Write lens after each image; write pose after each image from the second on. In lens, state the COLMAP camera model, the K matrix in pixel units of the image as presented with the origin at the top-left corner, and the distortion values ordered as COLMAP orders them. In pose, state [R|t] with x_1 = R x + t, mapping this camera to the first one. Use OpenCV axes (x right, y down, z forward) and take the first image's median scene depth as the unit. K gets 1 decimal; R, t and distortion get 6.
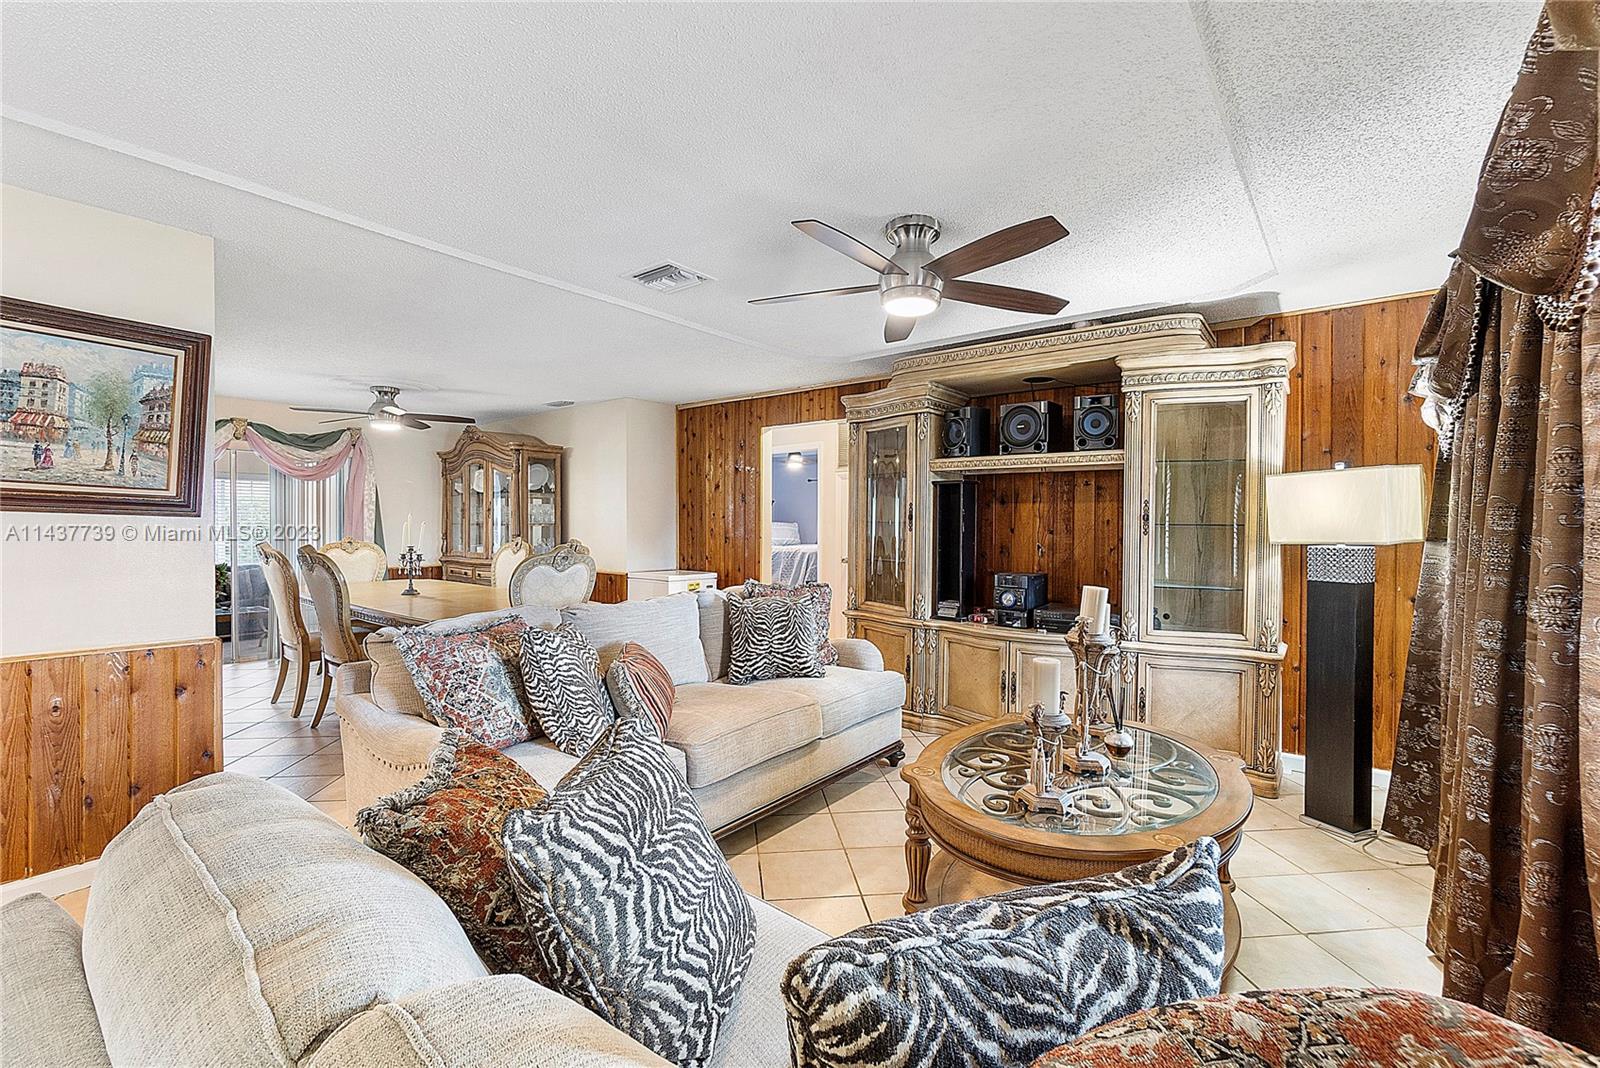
lens RADIAL K [[695.1, 0, 794.7], [0, 695.1, 531.2], [0, 0, 1]] dist [-0.001285, -0.000442]
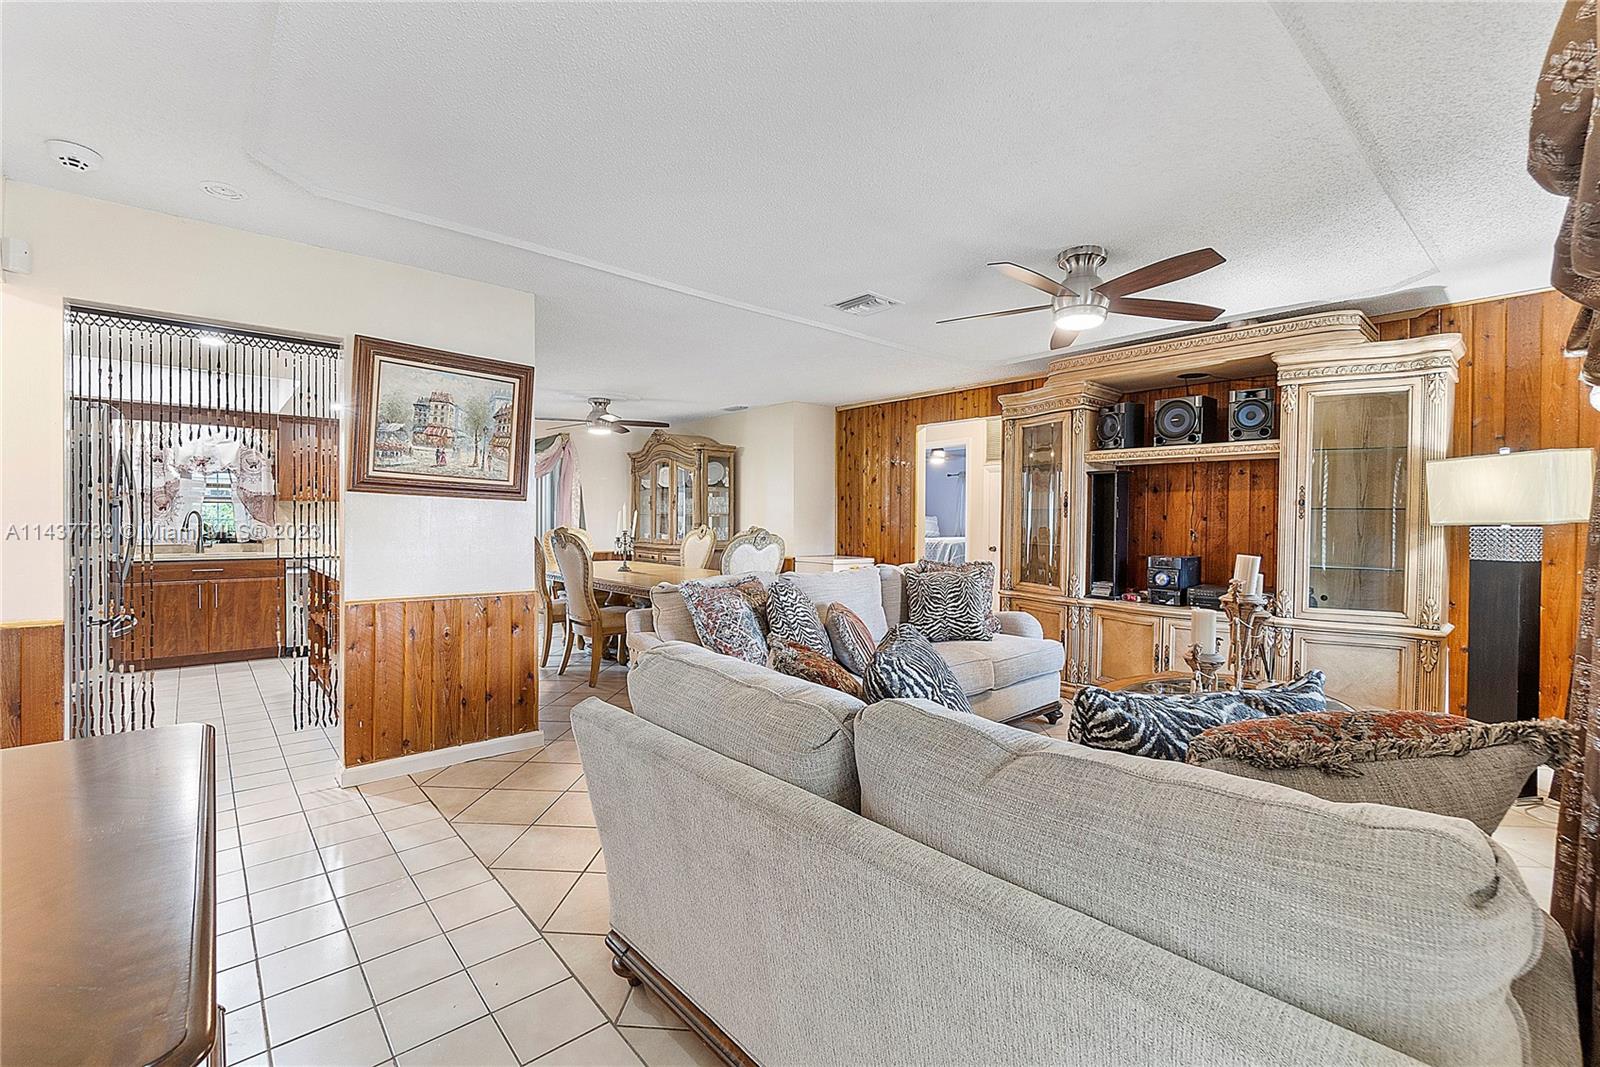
lens RADIAL K [[687.2, 0, 801.2], [0, 687.2, 529.2], [0, 0, 1]] dist [0.000265, 0.000389]
pose [[0.985121, 0.004421, -0.171806, -0.072636], [-0.004094, 0.999989, 0.002256, 0.022617], [0.171814, -0.001519, 0.985128, -0.176817]]
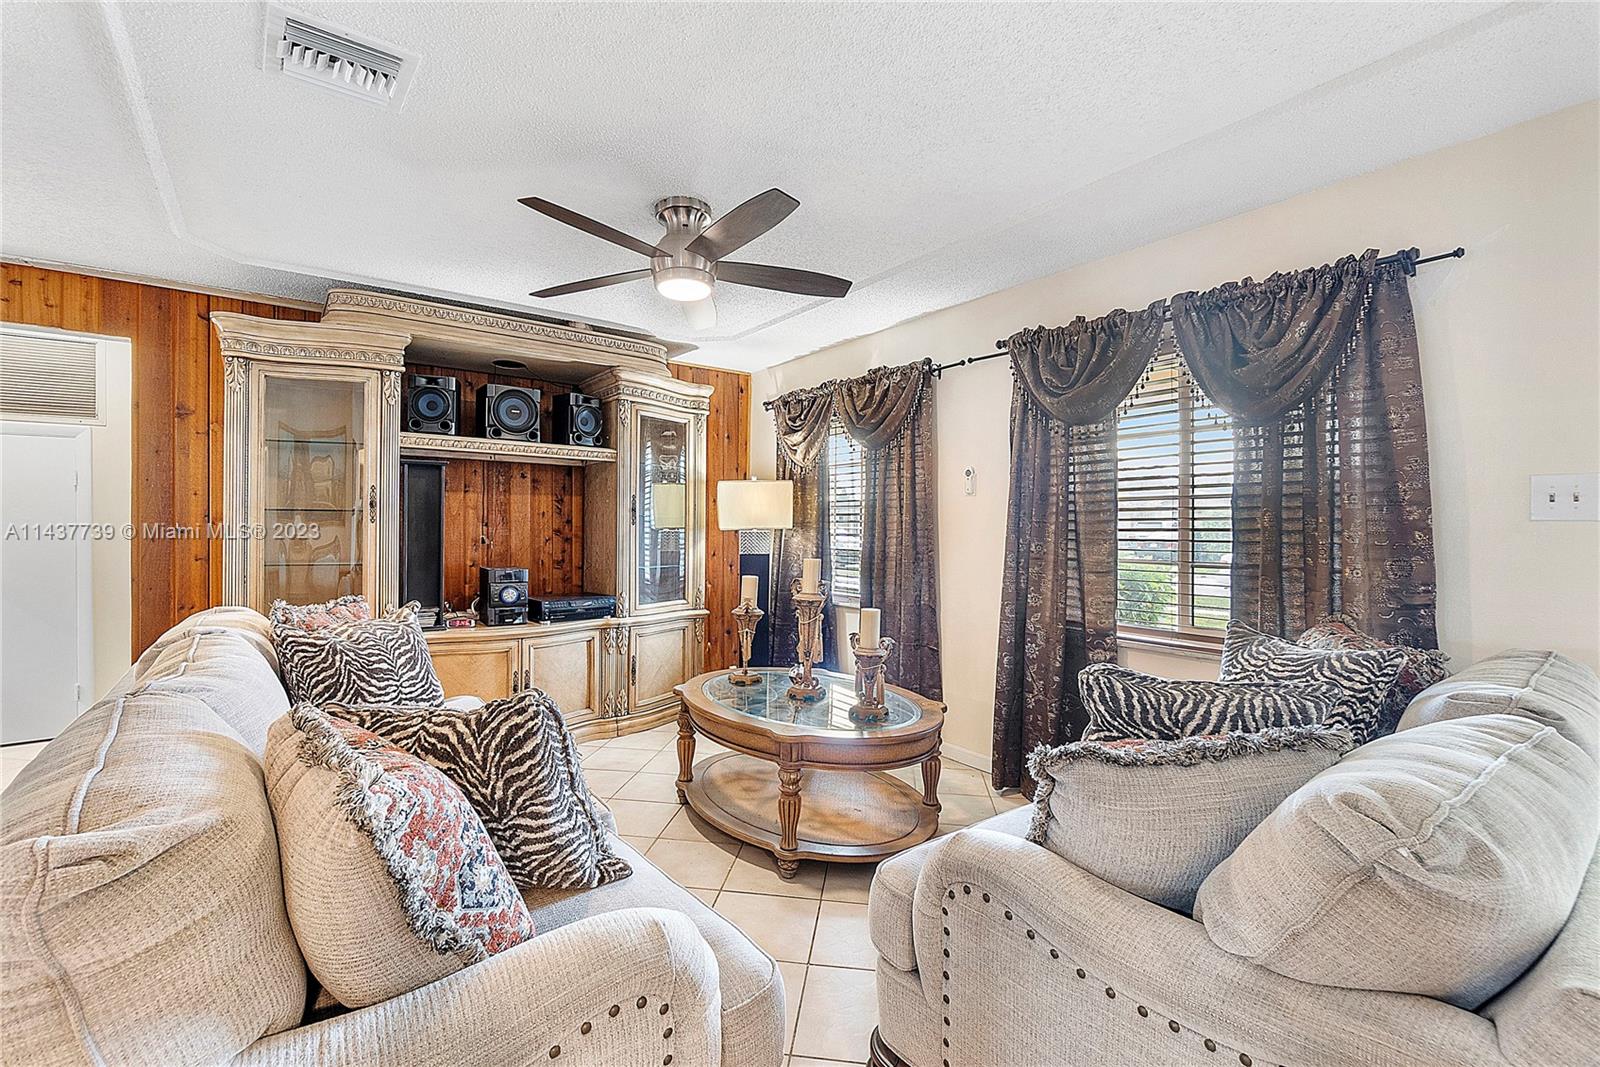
lens RADIAL K [[687.2, 0, 801.2], [0, 687.2, 529.2], [0, 0, 1]] dist [0.000265, 0.000389]
pose [[0.251572, -0.007632, 0.967808, -0.549916], [0.010682, 0.999930, 0.005108, 0.010457], [-0.967780, 0.009053, 0.251636, 0.443282]]
